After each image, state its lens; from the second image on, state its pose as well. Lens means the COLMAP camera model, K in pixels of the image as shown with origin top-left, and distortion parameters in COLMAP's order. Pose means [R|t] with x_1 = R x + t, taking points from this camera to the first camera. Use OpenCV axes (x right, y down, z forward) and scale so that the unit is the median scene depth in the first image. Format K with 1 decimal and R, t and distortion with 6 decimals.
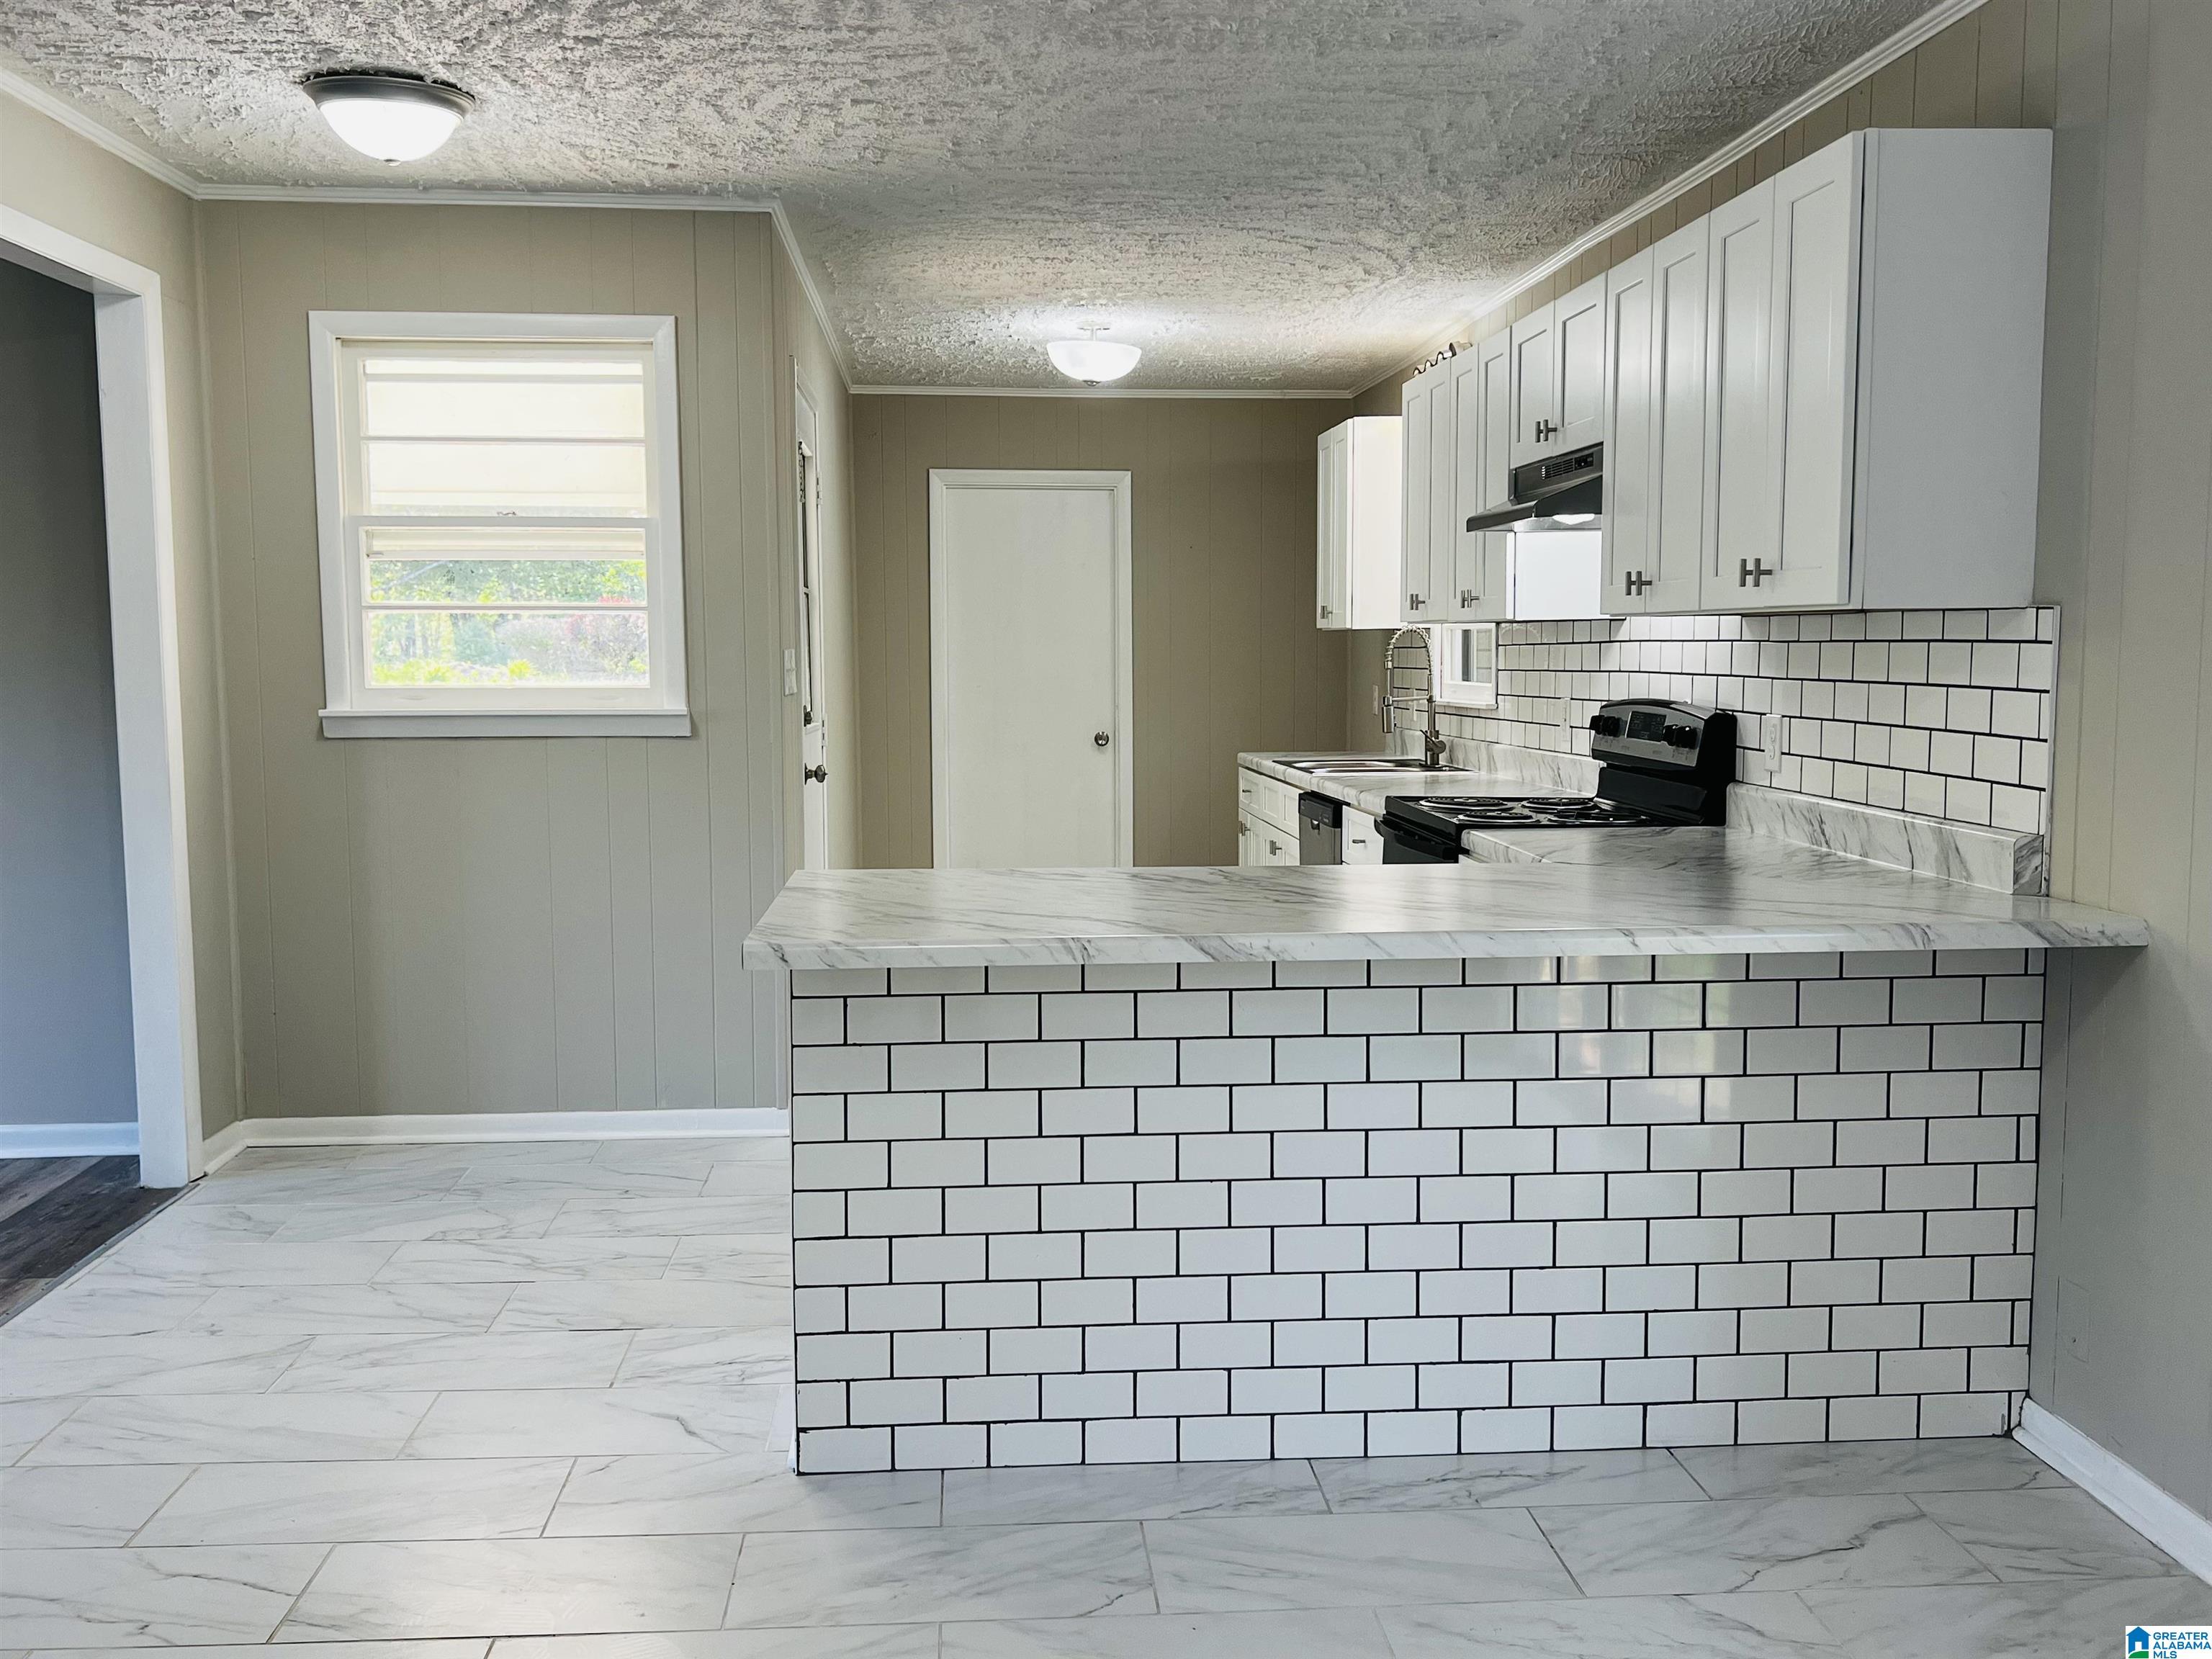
lens RADIAL K [[2026.1, 0, 1096.6], [0, 2026.1, 831.3], [0, 0, 1]] dist [0.056011, 0.000000]
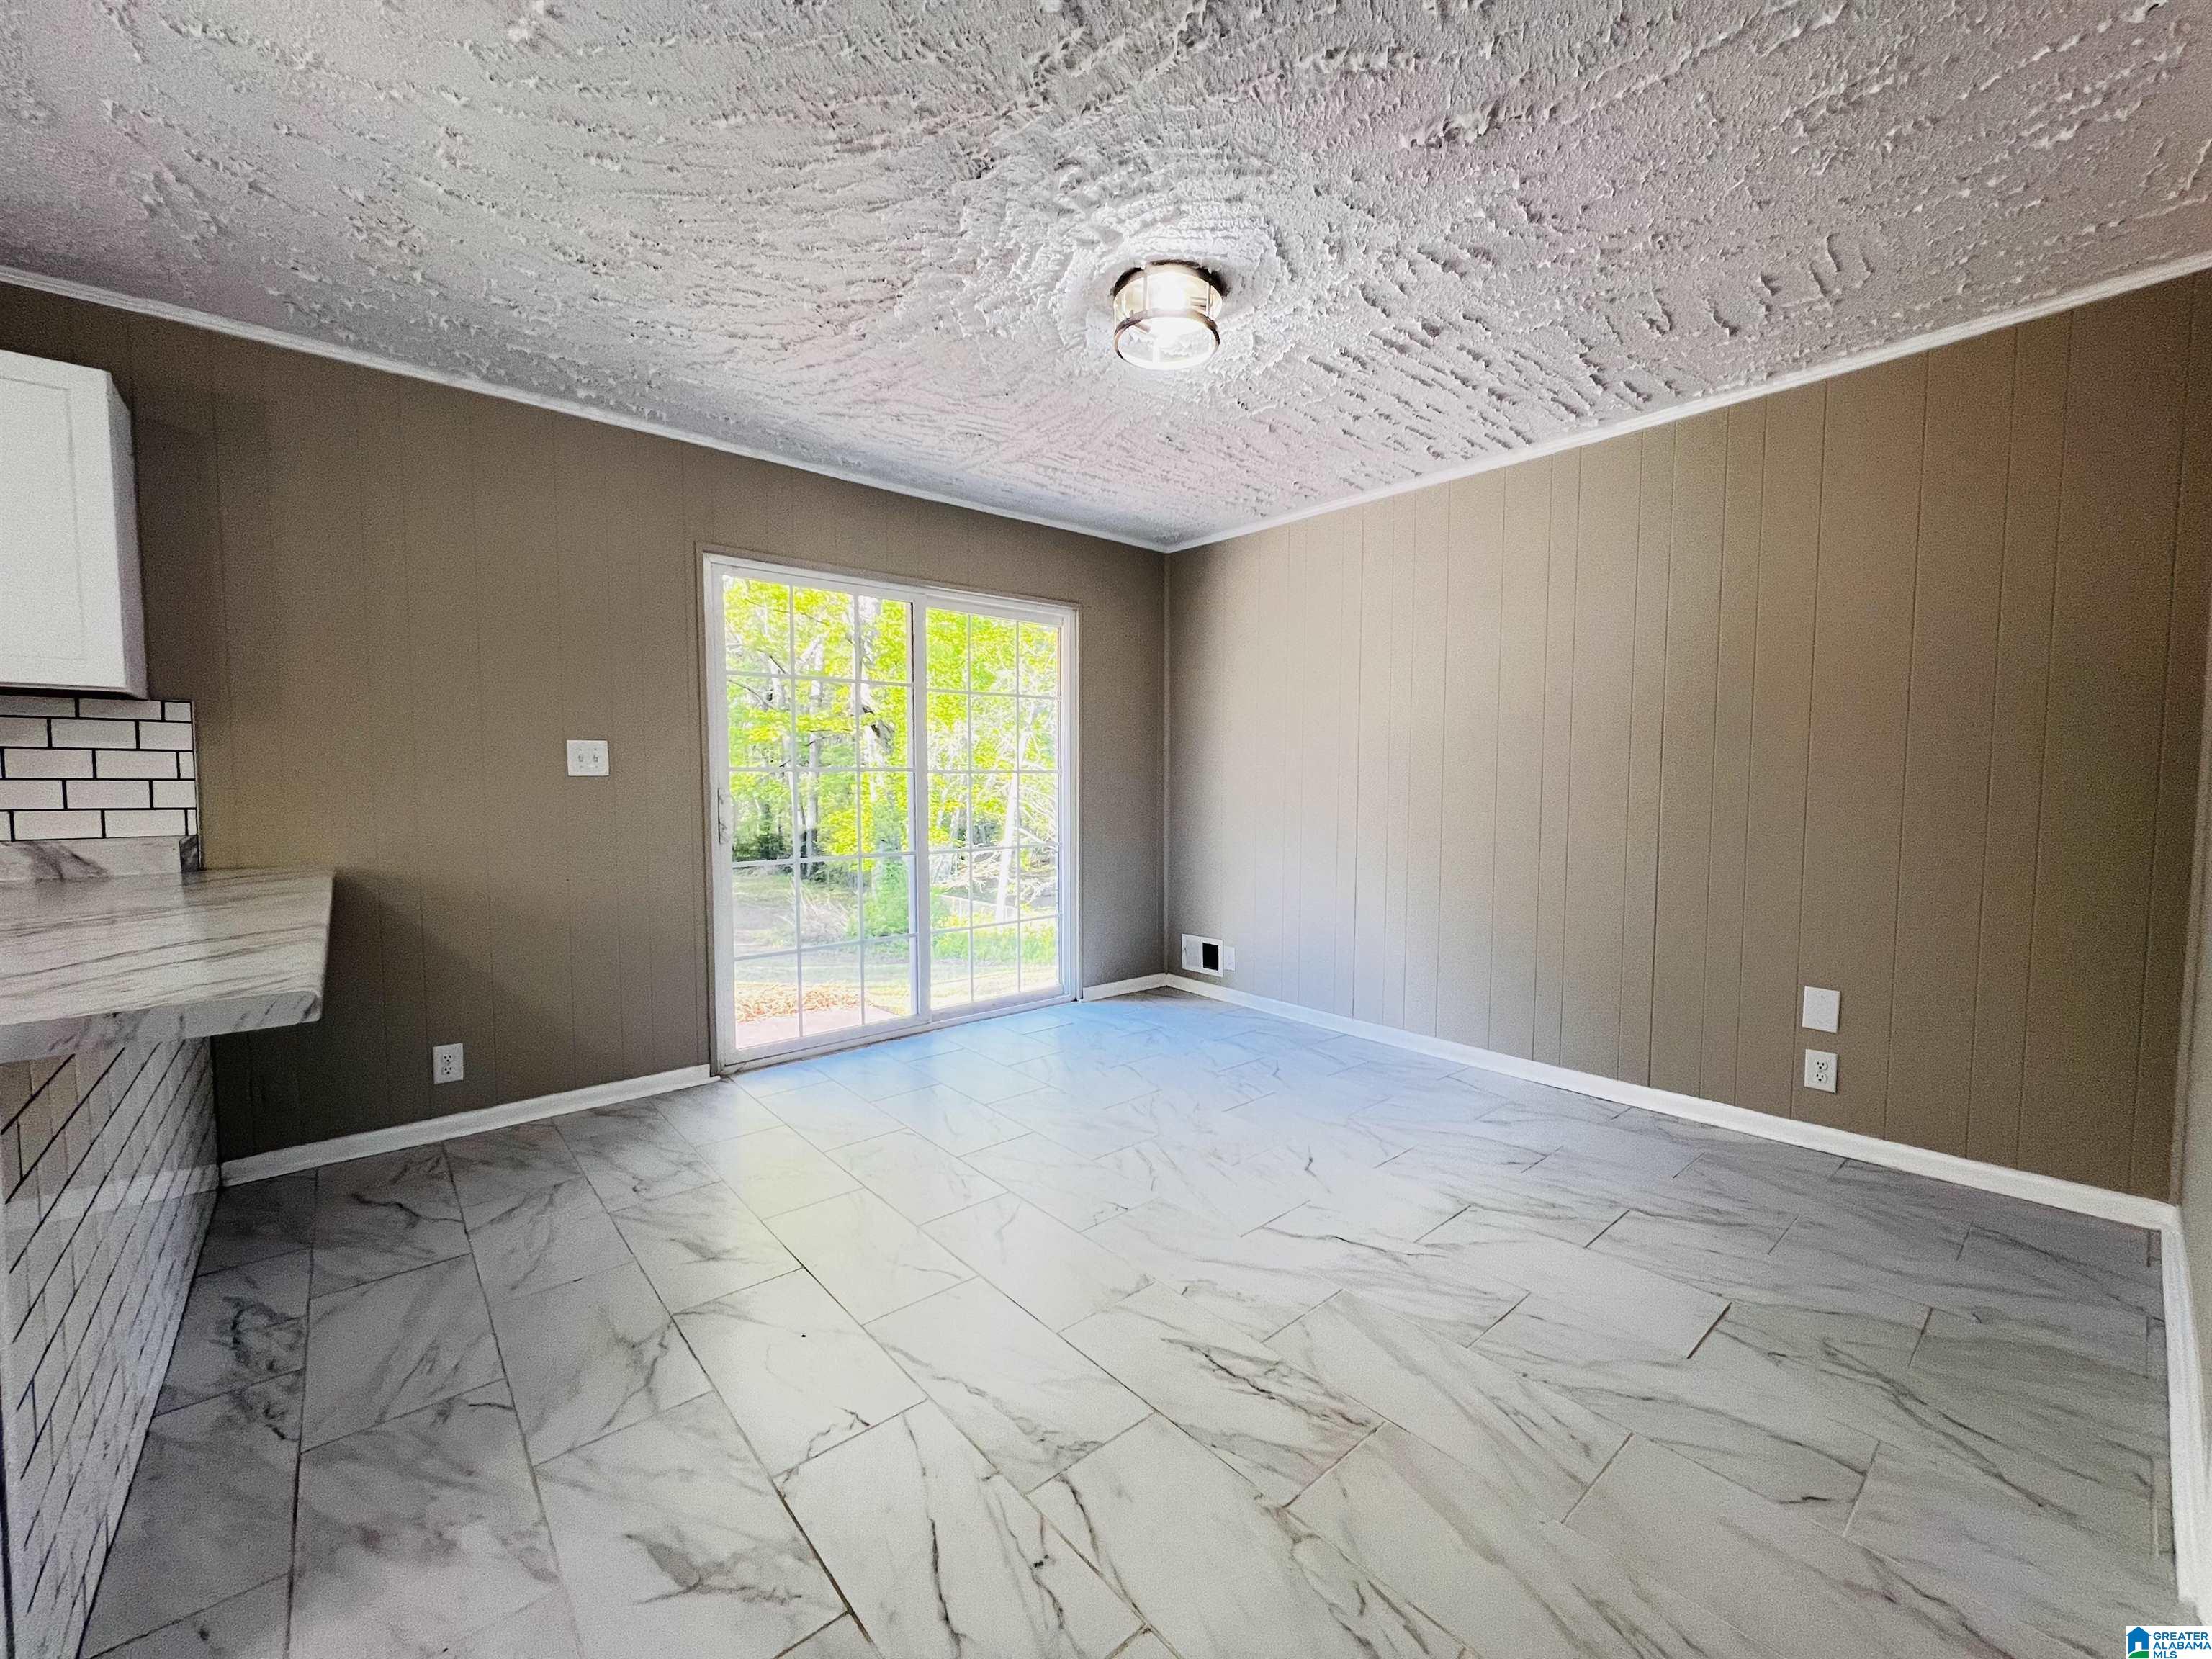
lens RADIAL K [[880.0, 0, 1092.2], [0, 880.0, 836.3], [0, 0, 1]] dist [-0.002494, -0.000711]
pose [[-0.597873, -0.032216, 0.800943, -0.570617], [0.087496, 0.990599, 0.105157, -0.008909], [-0.796801, 0.132949, -0.589434, 0.833408]]
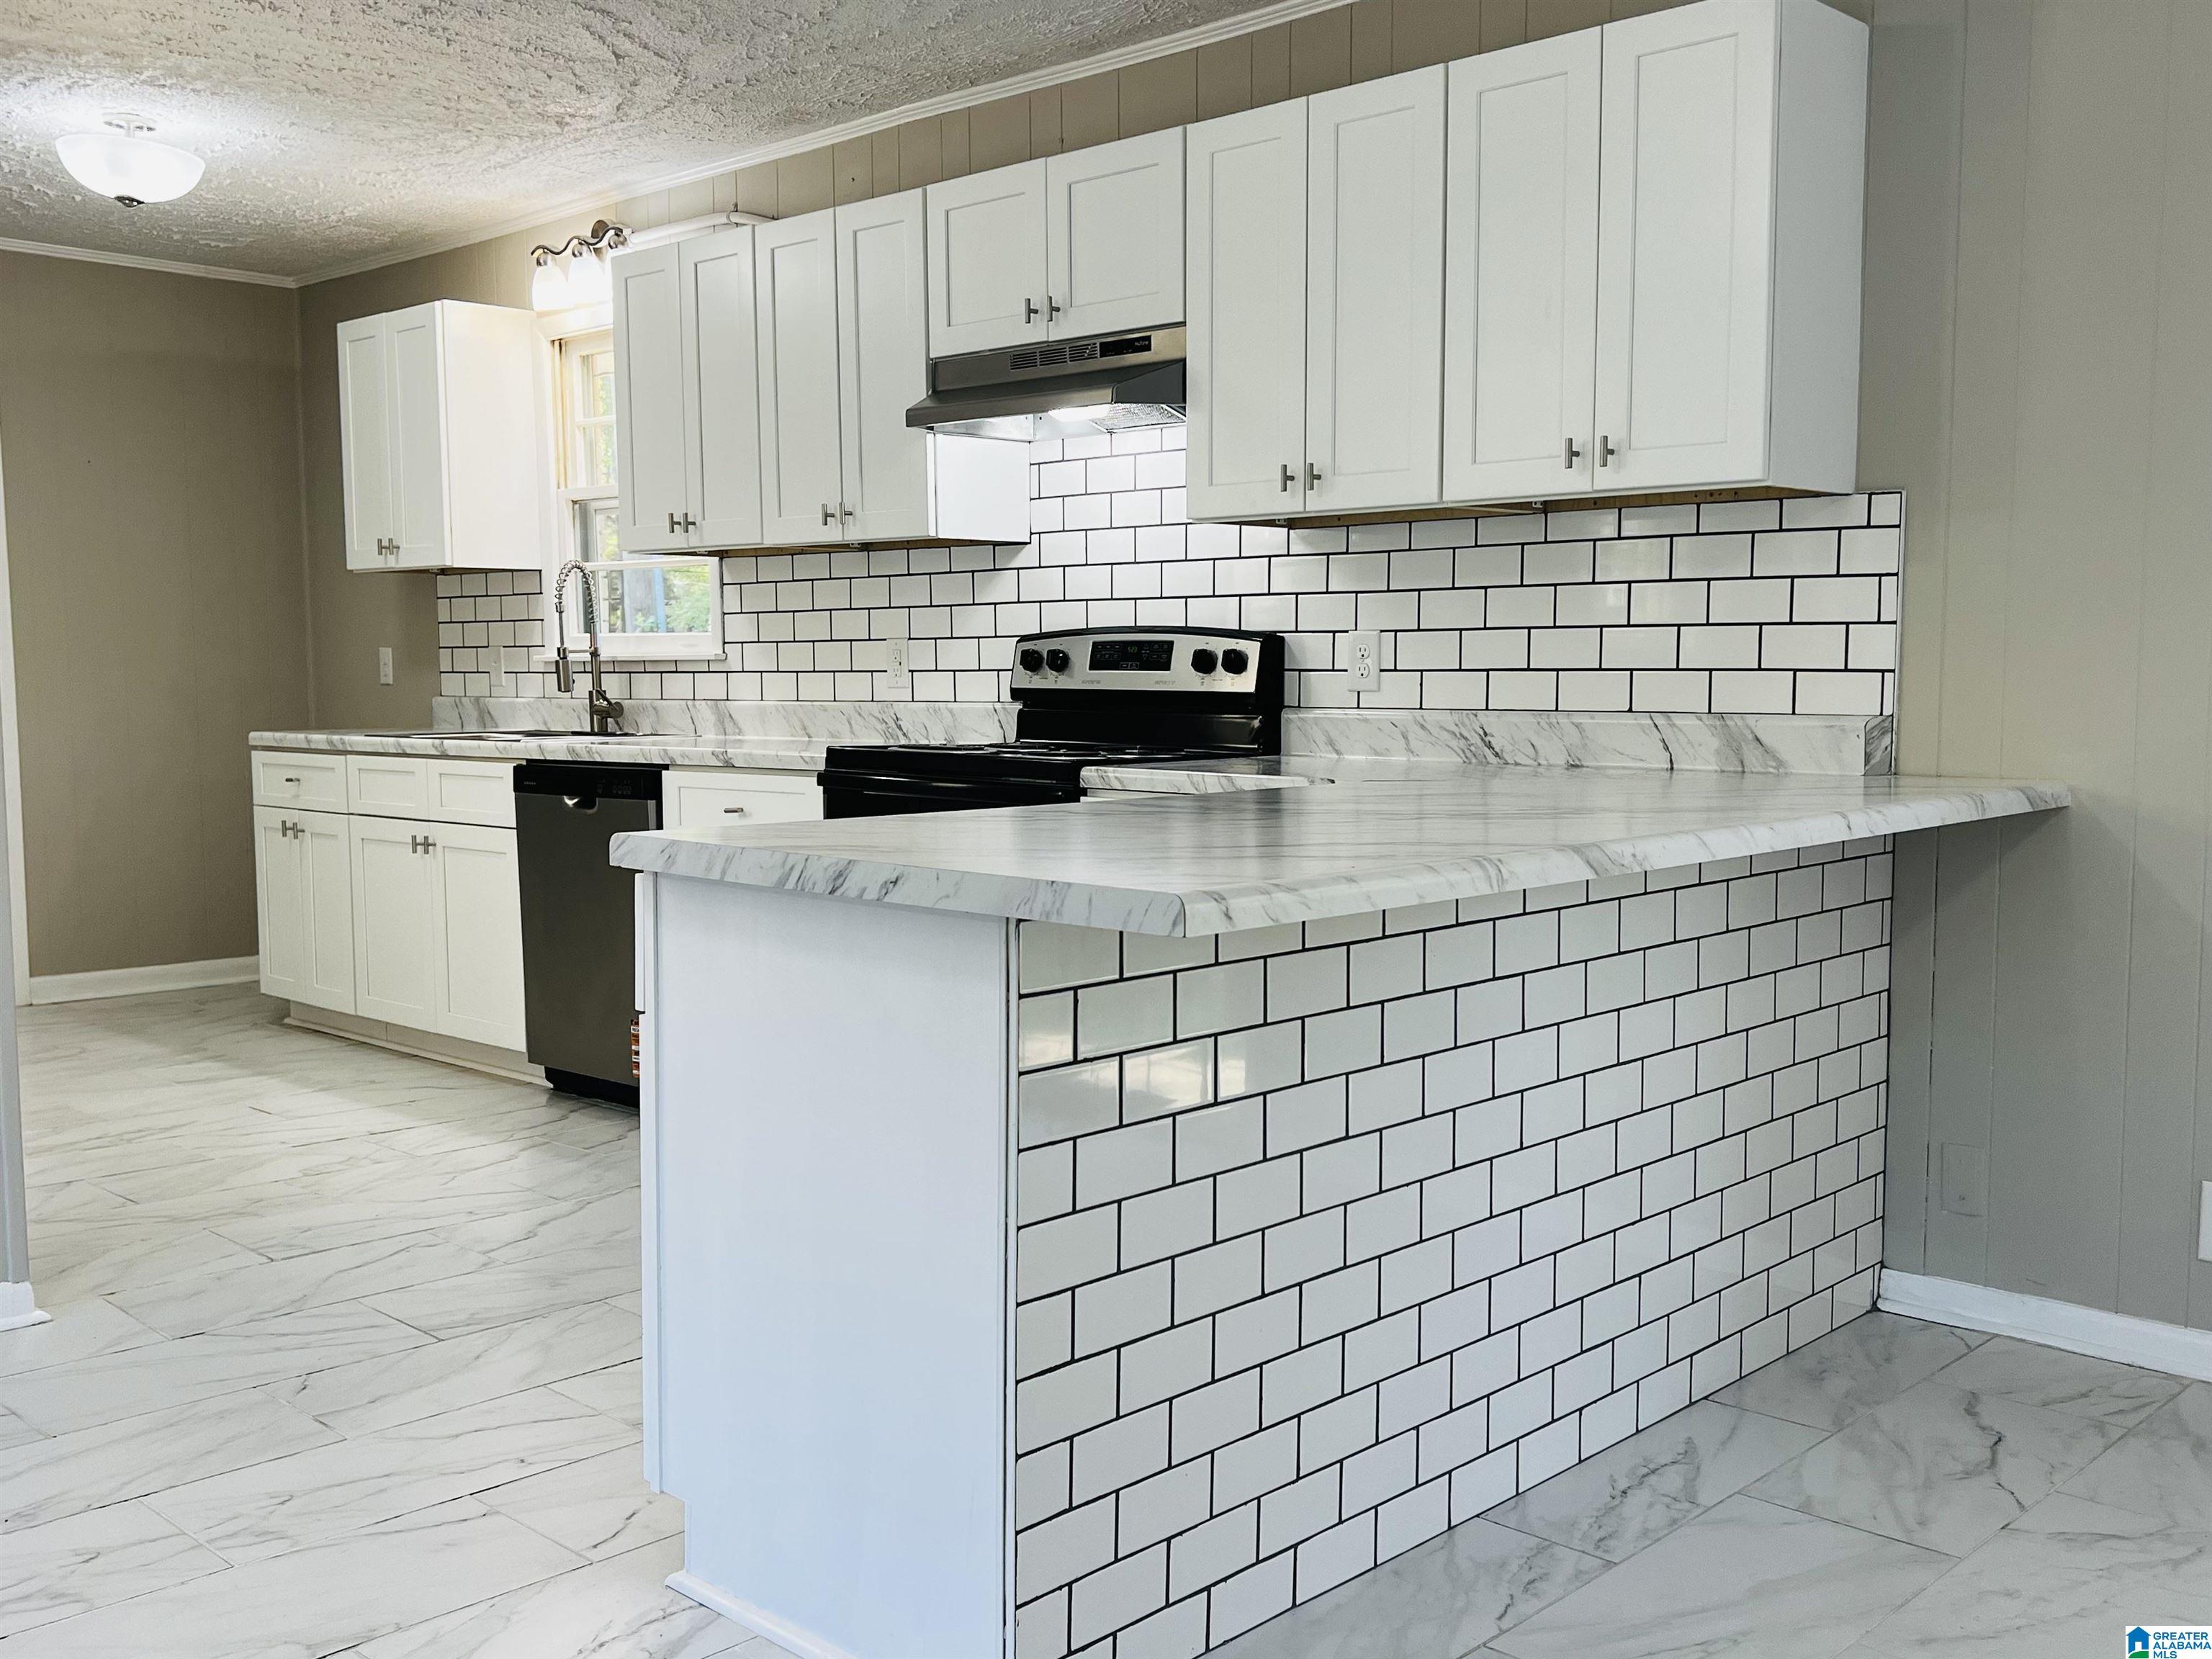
lens RADIAL K [[2116.5, 0, 1104.1], [0, 2116.5, 837.7], [0, 0, 1]] dist [0.041644, 0.000000]
pose [[0.741107, -0.054838, 0.669143, -0.544922], [0.063021, 0.997940, 0.011984, 0.025118], [-0.668422, 0.033289, 0.743037, 0.472721]]
